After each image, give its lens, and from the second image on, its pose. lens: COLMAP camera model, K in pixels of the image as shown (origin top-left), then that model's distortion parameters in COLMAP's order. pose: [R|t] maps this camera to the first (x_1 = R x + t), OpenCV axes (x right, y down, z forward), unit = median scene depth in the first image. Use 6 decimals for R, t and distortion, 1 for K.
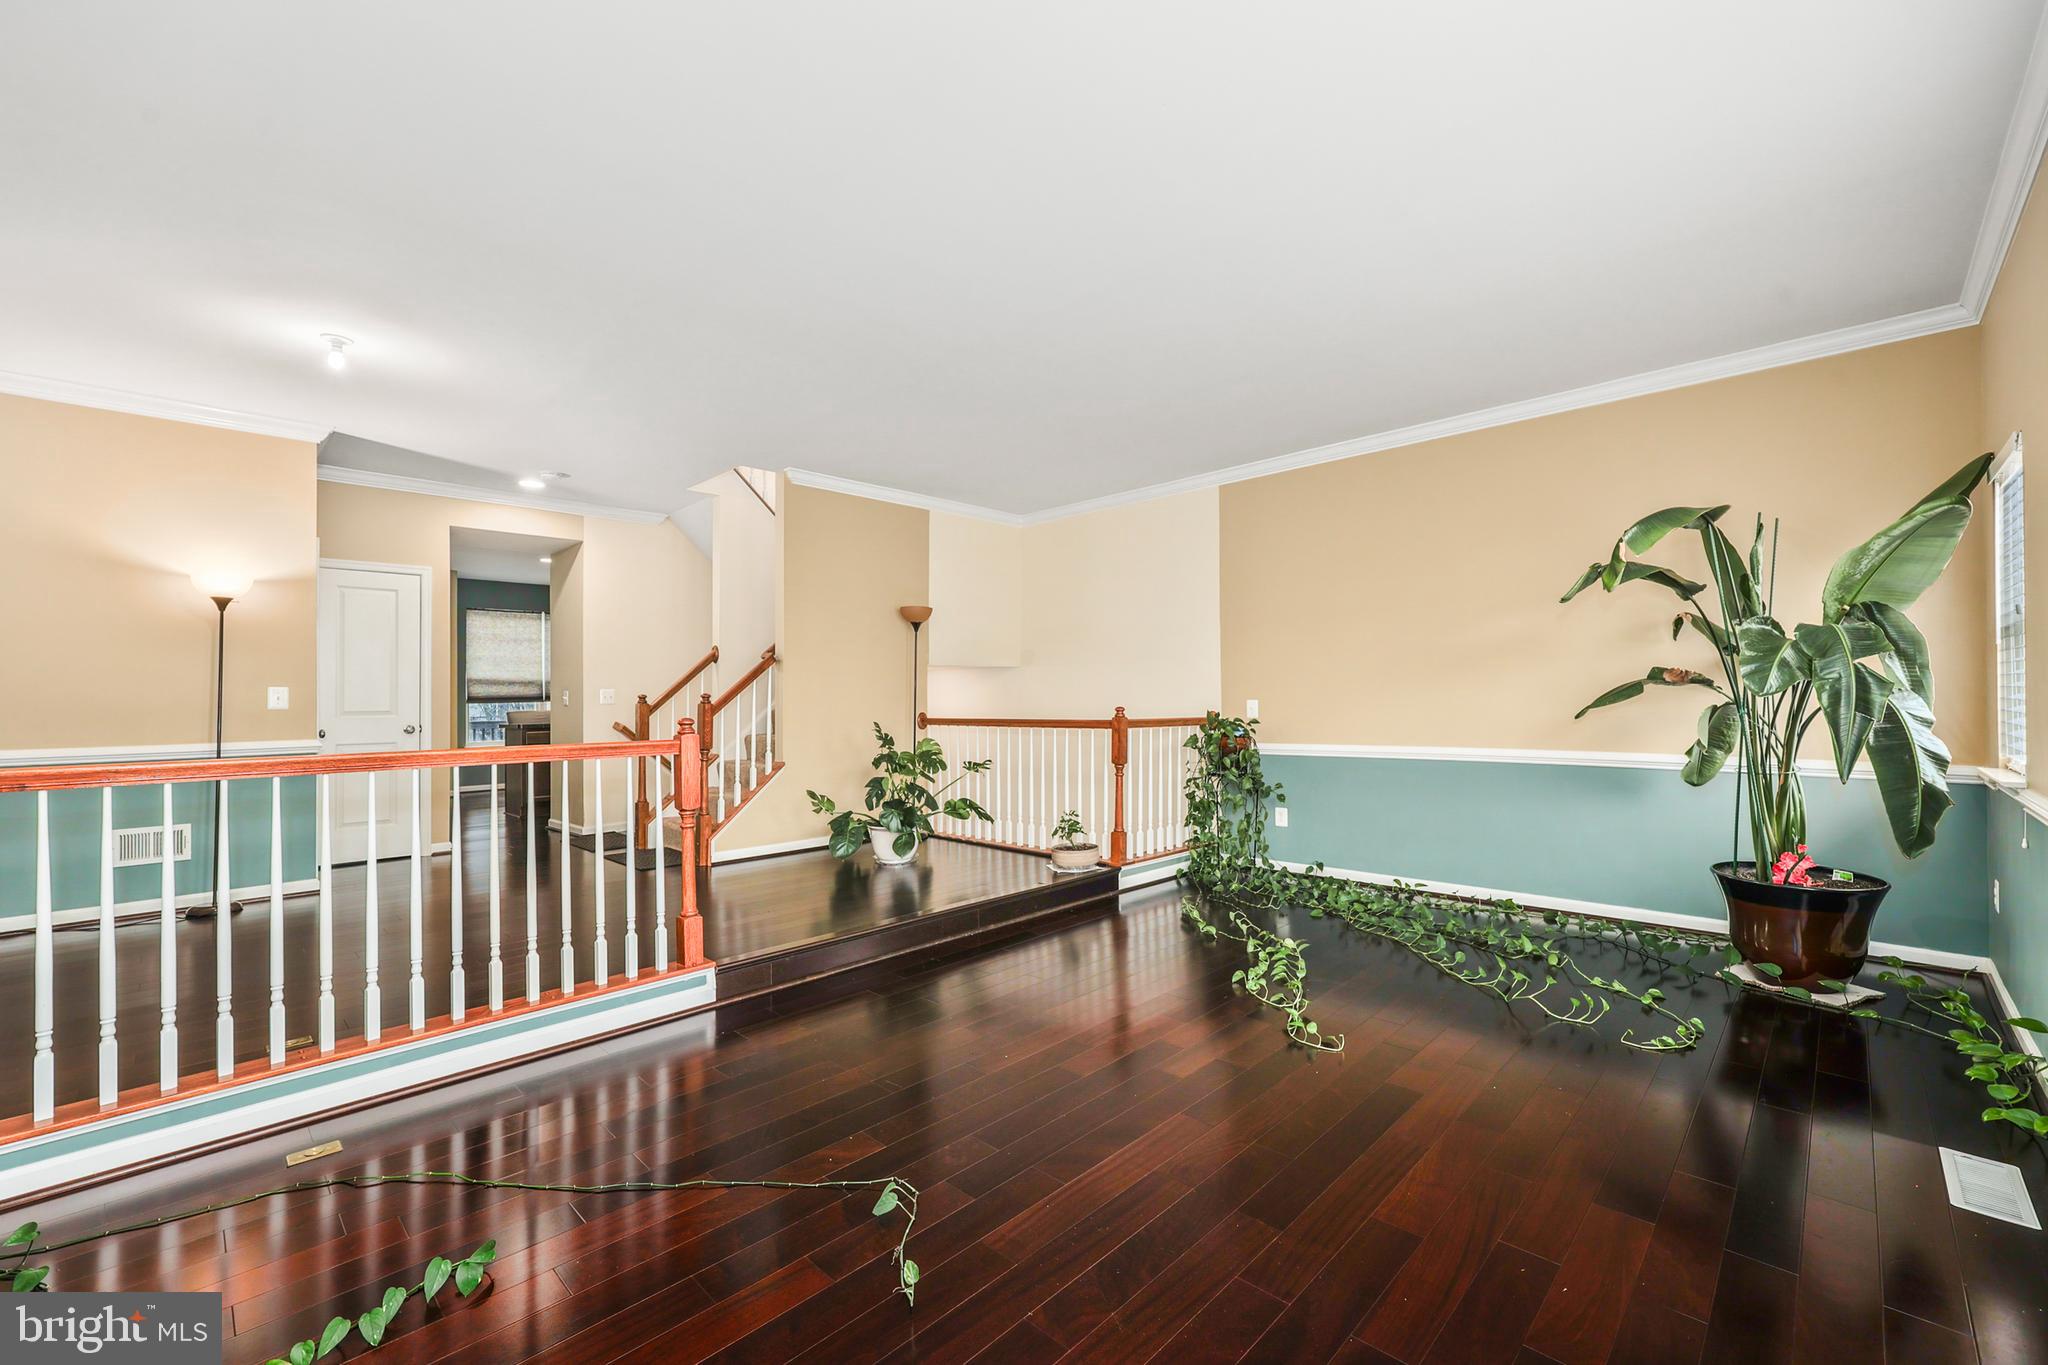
lens RADIAL K [[848.3, 0, 1033.2], [0, 848.3, 675.8], [0, 0, 1]] dist [-0.000781, -0.000171]
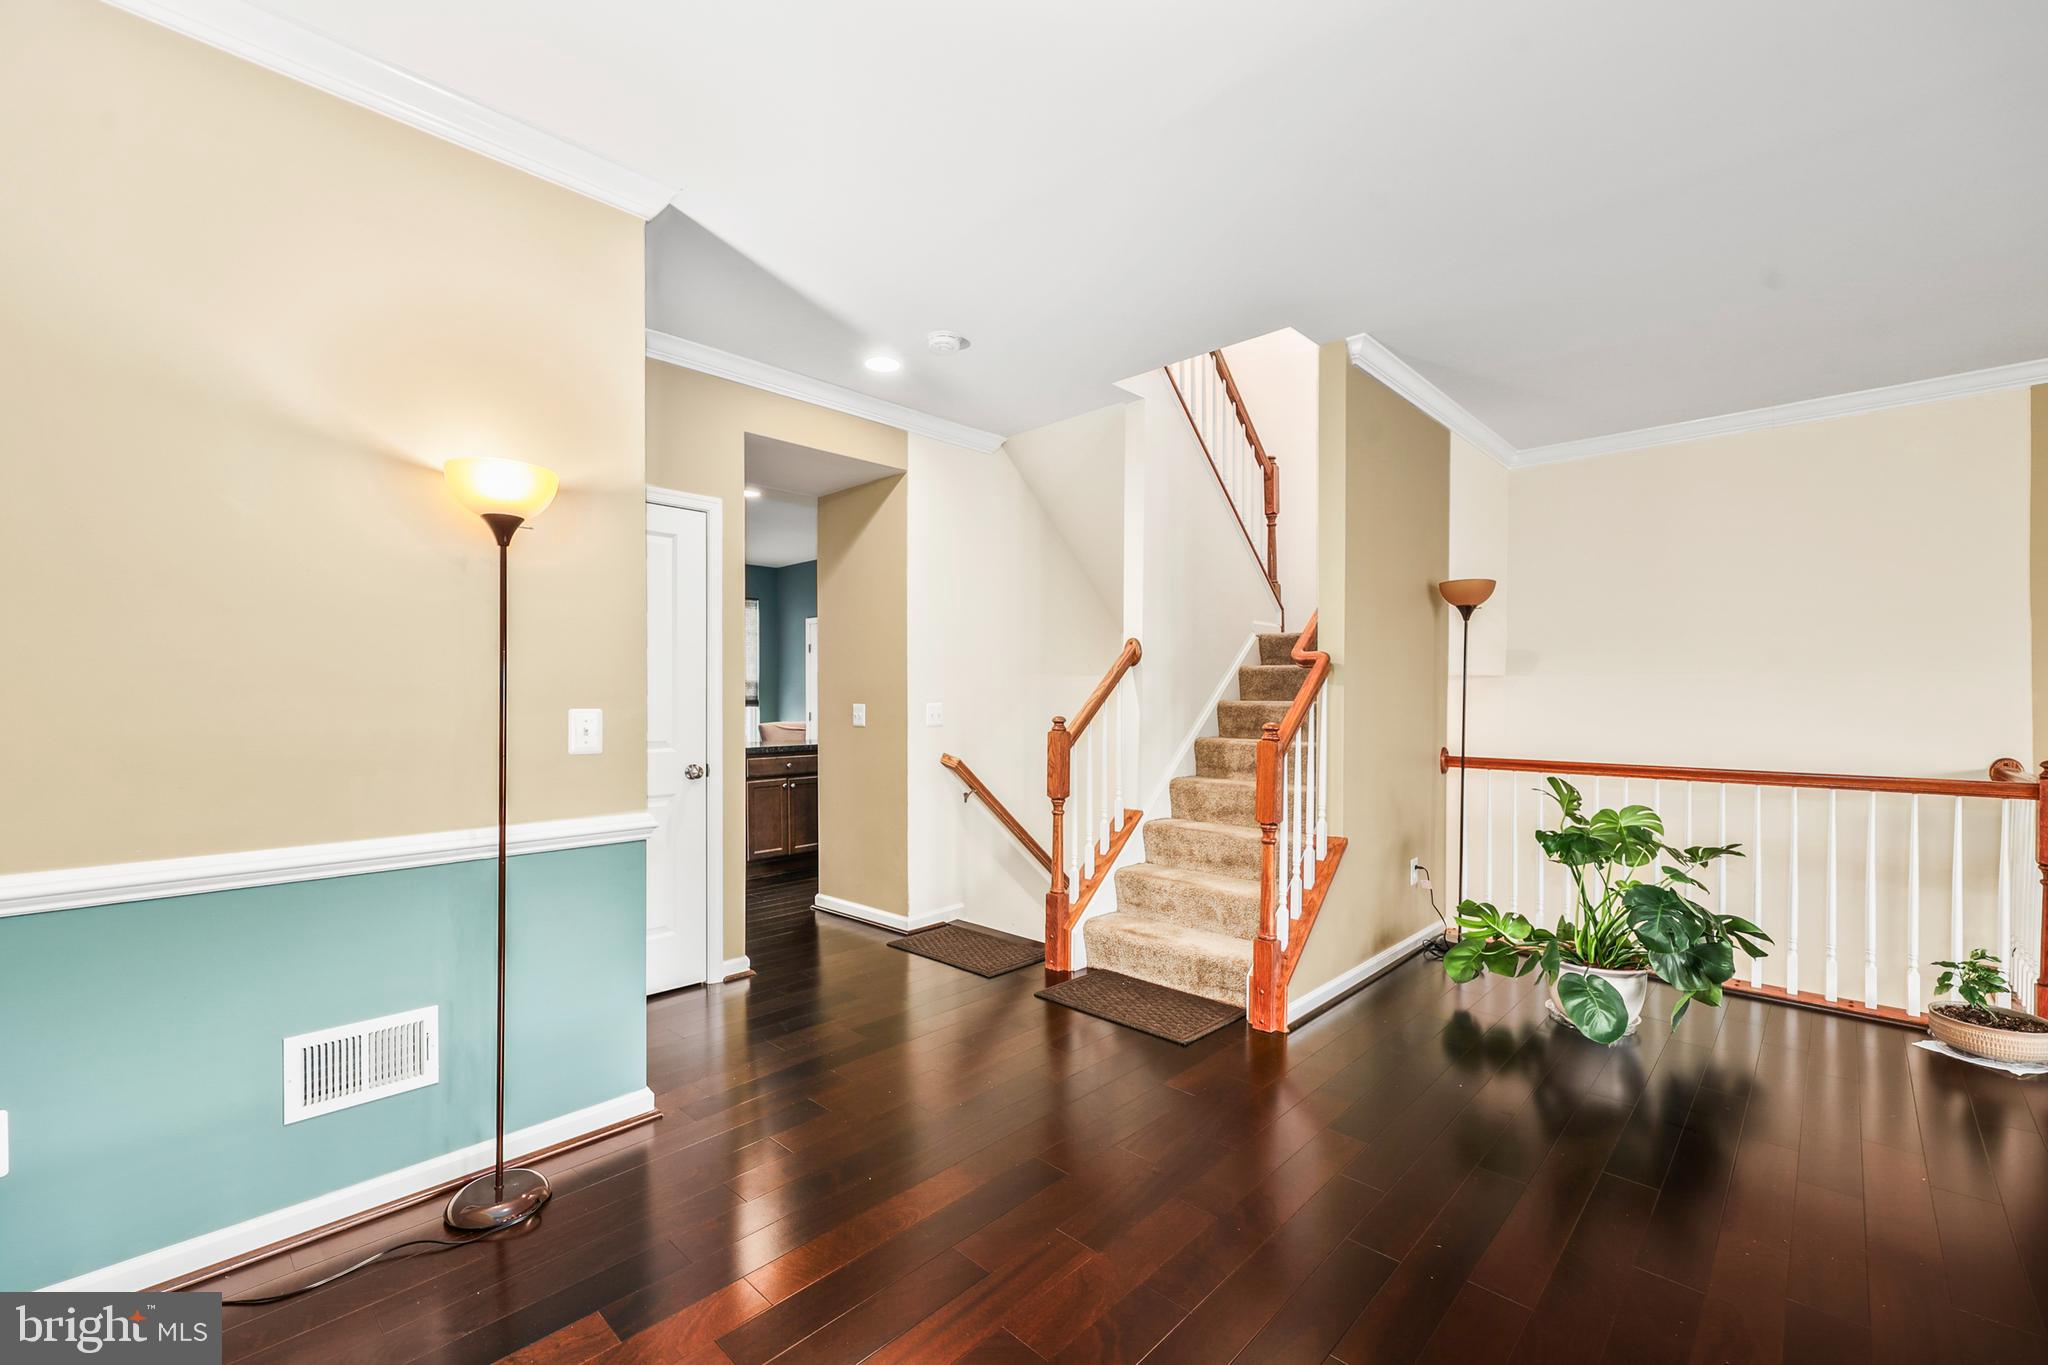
lens RADIAL K [[855.0, 0, 1024.0], [0, 855.0, 682.5], [0, 0, 1]] dist [-0.001865, -0.000275]
pose [[0.999863, 0.014373, 0.008155, -0.584902], [-0.014456, 0.999843, 0.010207, -0.009253], [-0.008007, -0.010324, 0.999915, 0.462417]]
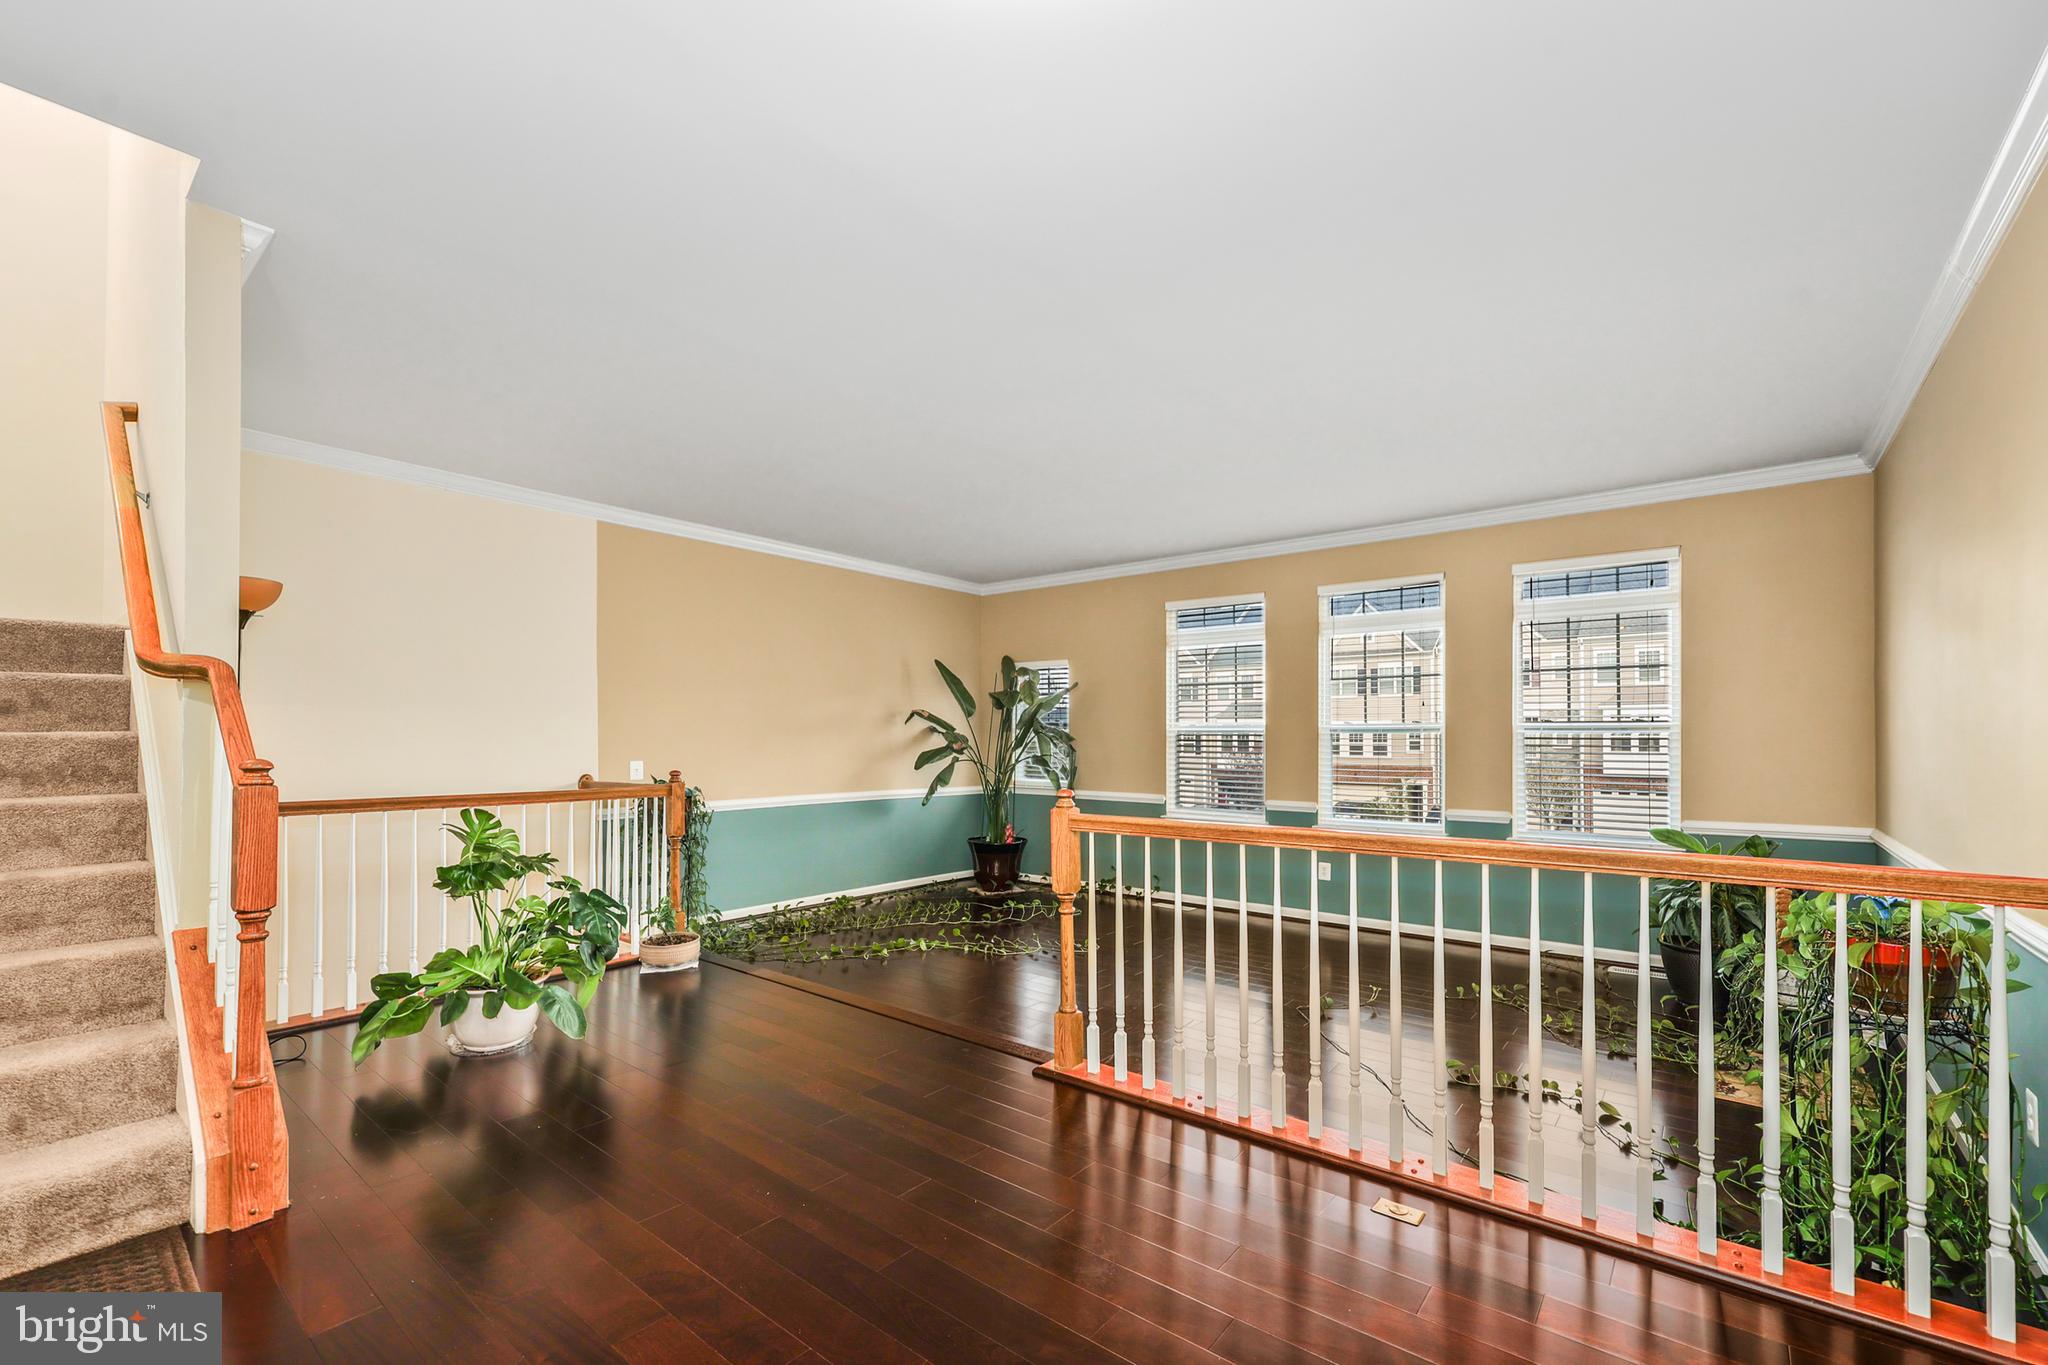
lens RADIAL K [[855.0, 0, 1024.0], [0, 855.0, 682.5], [0, 0, 1]] dist [-0.001865, -0.000275]
pose [[-0.080231, 0.079448, 0.993605, -0.850717], [-0.029812, 0.996181, -0.082062, 0.008889], [-0.996330, -0.036205, -0.077556, 0.740426]]
